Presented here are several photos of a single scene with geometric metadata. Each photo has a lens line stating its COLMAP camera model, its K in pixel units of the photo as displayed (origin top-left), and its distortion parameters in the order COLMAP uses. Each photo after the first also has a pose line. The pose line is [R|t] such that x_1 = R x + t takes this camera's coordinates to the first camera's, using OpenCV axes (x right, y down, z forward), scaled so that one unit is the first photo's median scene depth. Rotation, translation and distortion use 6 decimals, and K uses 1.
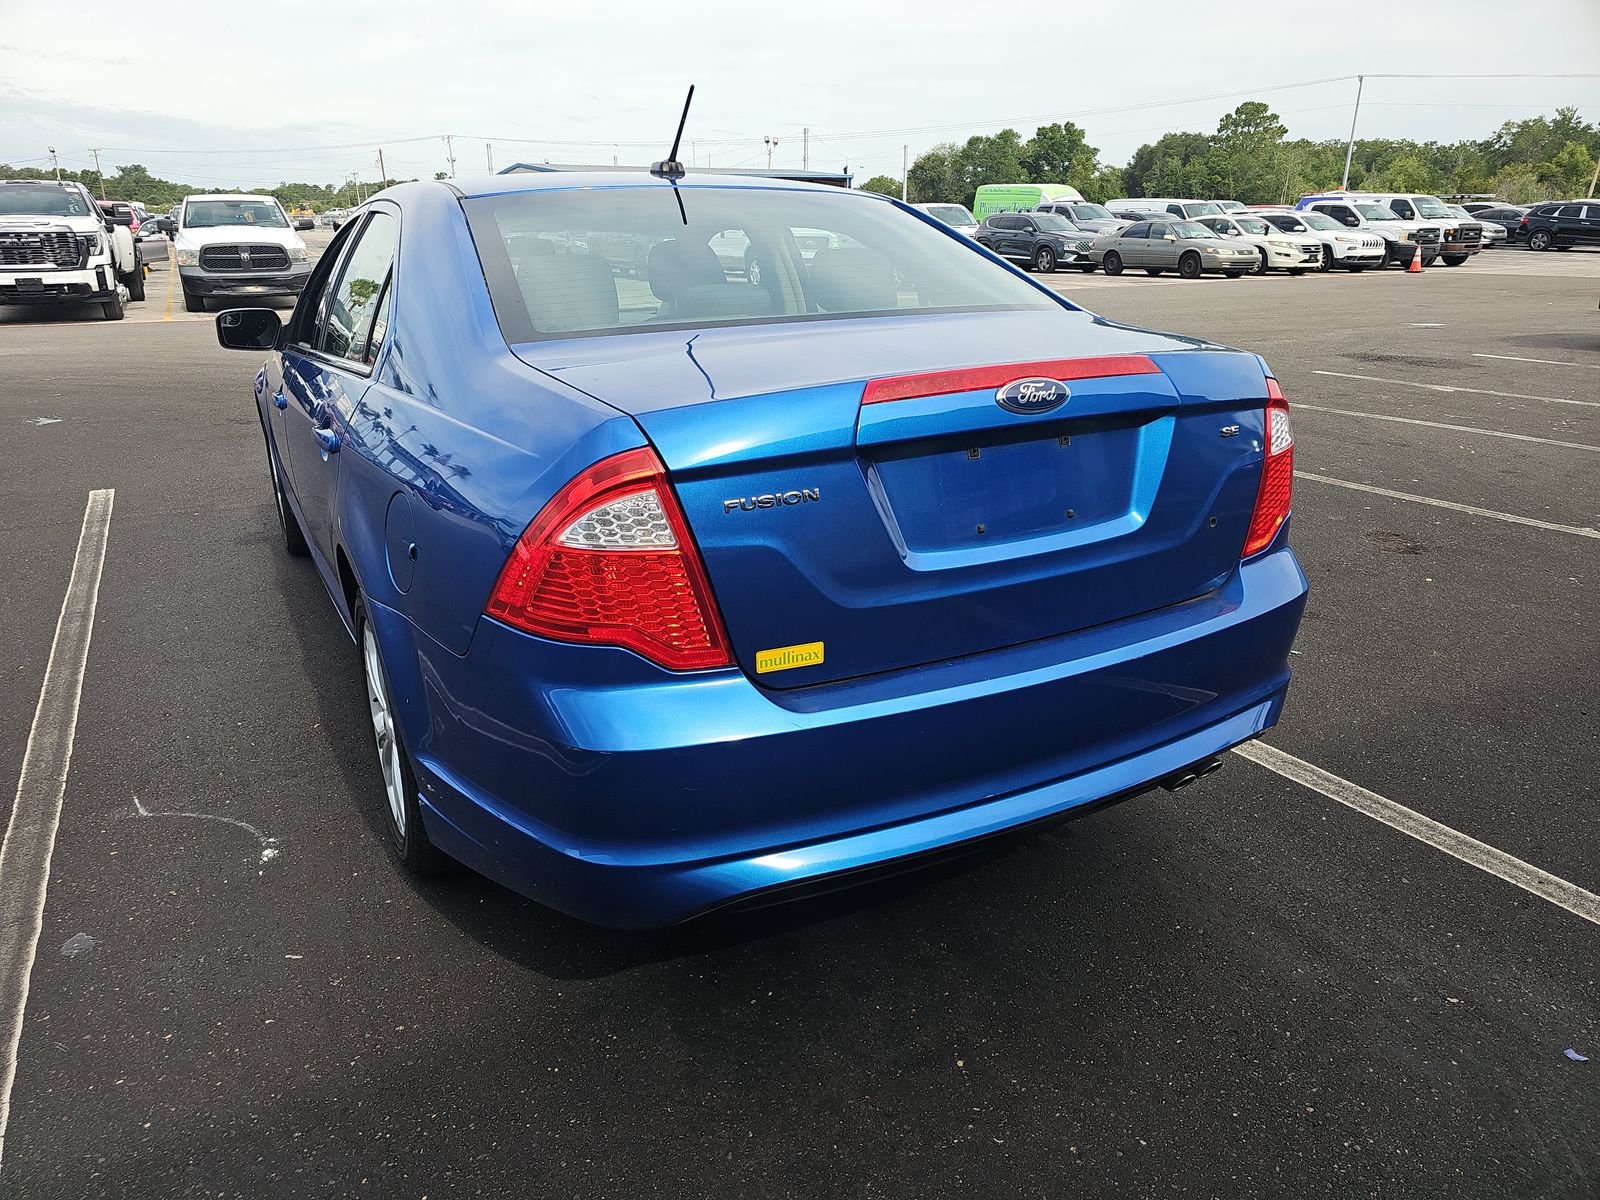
lens RADIAL K [[1065.5, 0, 803.2], [0, 1065.5, 590.8], [0, 0, 1]] dist [0.038409, -0.039227]
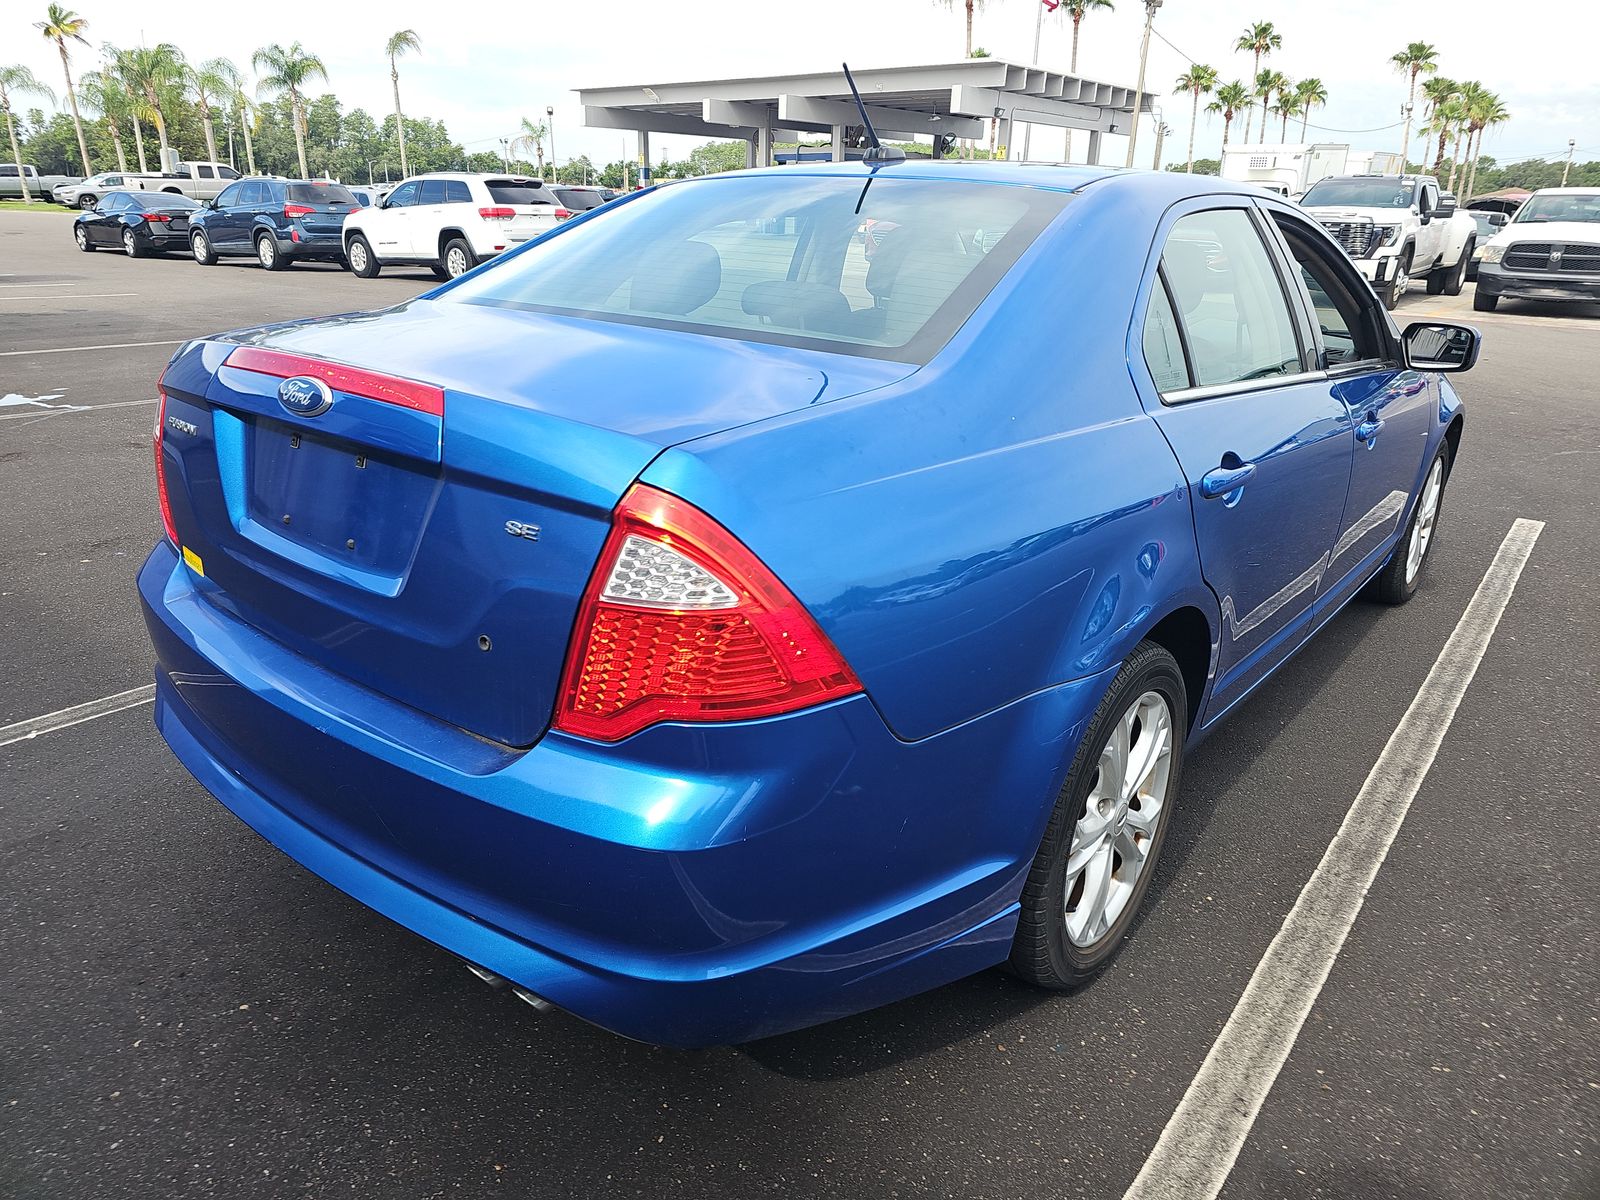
lens RADIAL K [[1074.4, 0, 792.0], [0, 1074.4, 604.9], [0, 0, 1]] dist [0.034598, -0.036374]
pose [[0.356683, 0.333852, -0.872537, 1.030125], [-0.320755, 0.920957, 0.221258, -0.298798], [0.877436, 0.200951, 0.435574, 0.827943]]
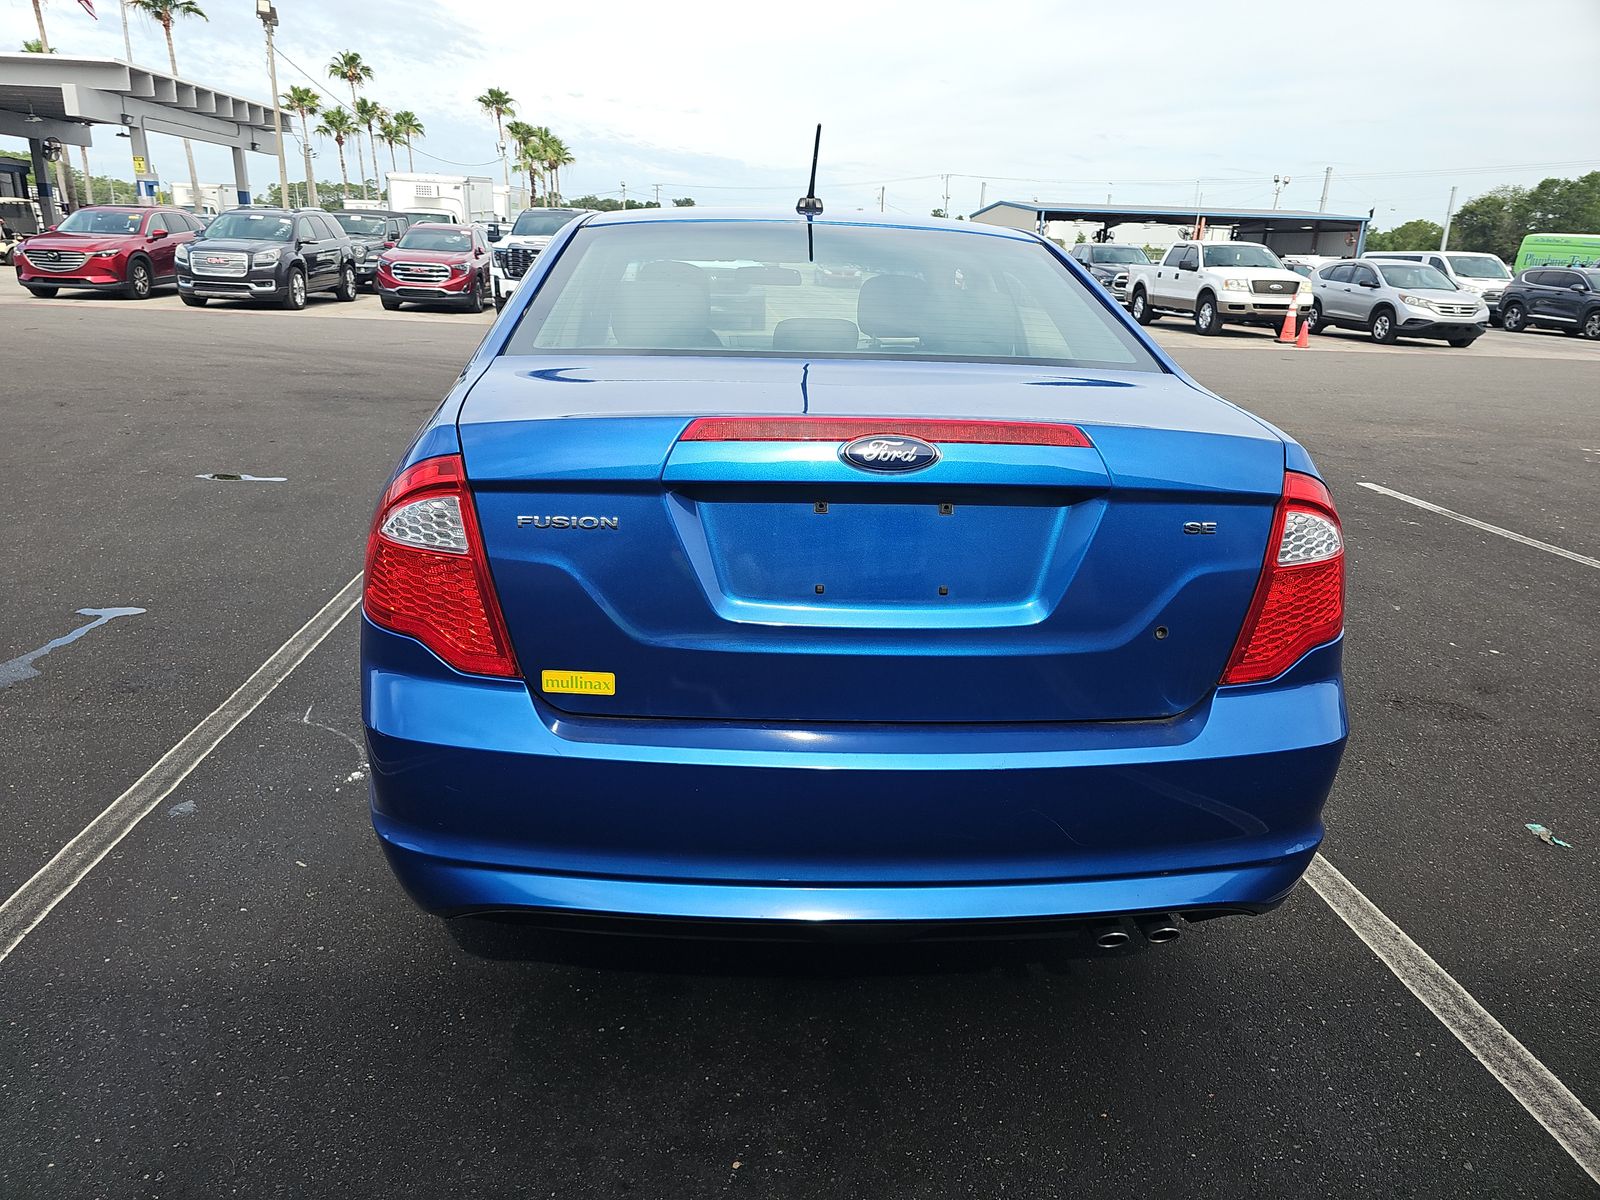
lens RADIAL K [[1079.3, 0, 833.0], [0, 1079.3, 566.3], [0, 0, 1]] dist [0.035598, -0.035944]
pose [[0.903174, 0.152511, -0.401269, 0.466404], [-0.174931, 0.984386, -0.019596, -0.051838], [0.392015, 0.087893, 0.915751, 0.126766]]
